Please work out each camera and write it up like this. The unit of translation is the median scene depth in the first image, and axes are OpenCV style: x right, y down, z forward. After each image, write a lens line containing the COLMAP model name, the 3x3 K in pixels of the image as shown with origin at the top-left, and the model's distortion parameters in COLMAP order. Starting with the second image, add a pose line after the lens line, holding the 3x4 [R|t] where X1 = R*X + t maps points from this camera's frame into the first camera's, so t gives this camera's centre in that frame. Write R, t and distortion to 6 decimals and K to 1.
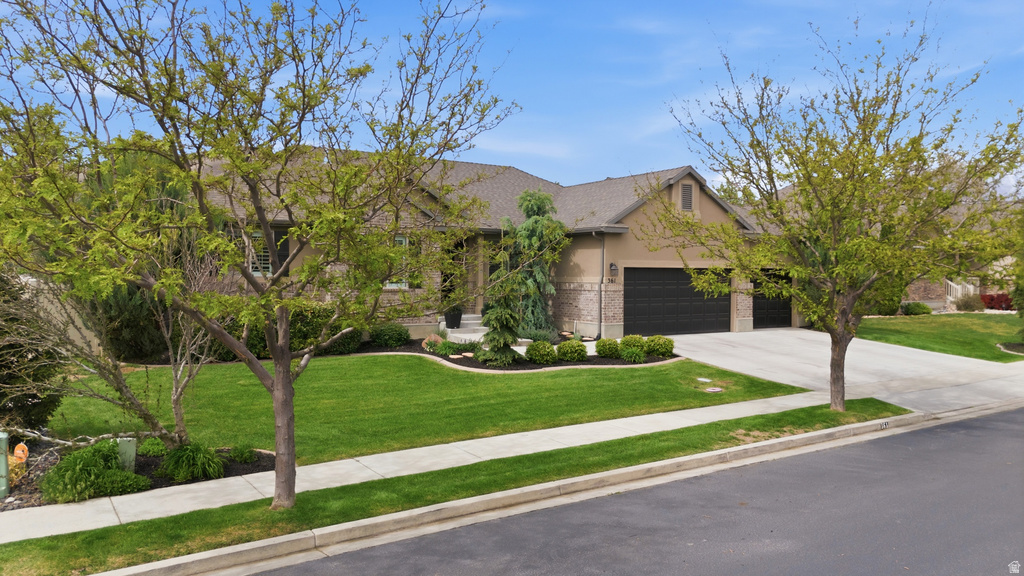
lens RADIAL K [[773.9, 0, 512.0], [0, 773.9, 288.0], [0, 0, 1]] dist [0.001415, 0.000596]
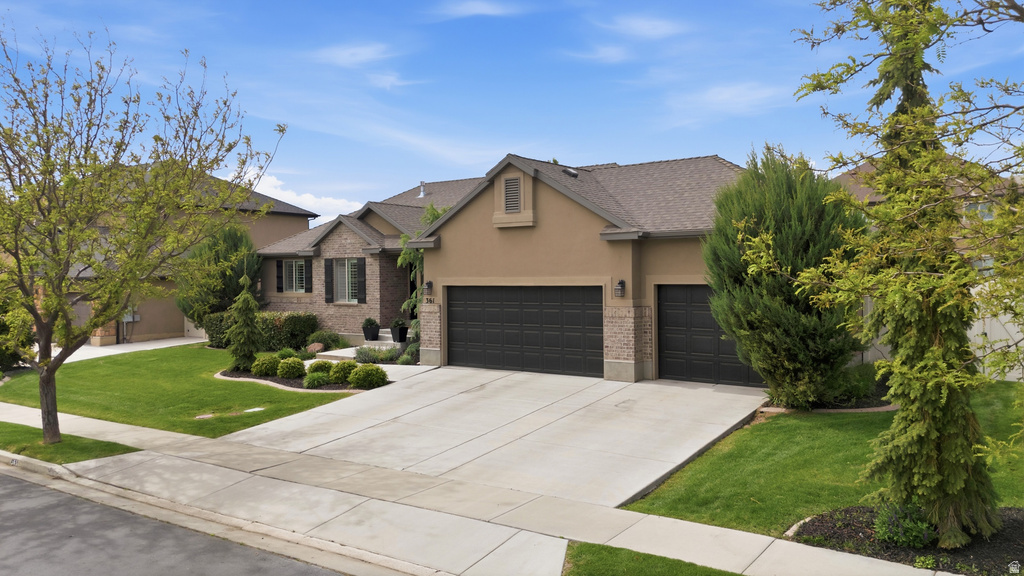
lens RADIAL K [[773.9, 0, 512.0], [0, 773.9, 288.0], [0, 0, 1]] dist [0.001415, 0.000596]
pose [[0.485572, 0.012021, -0.874114, 0.922710], [-0.022314, 0.999750, 0.001353, -0.026233], [0.873912, 0.018848, 0.485719, 0.638312]]
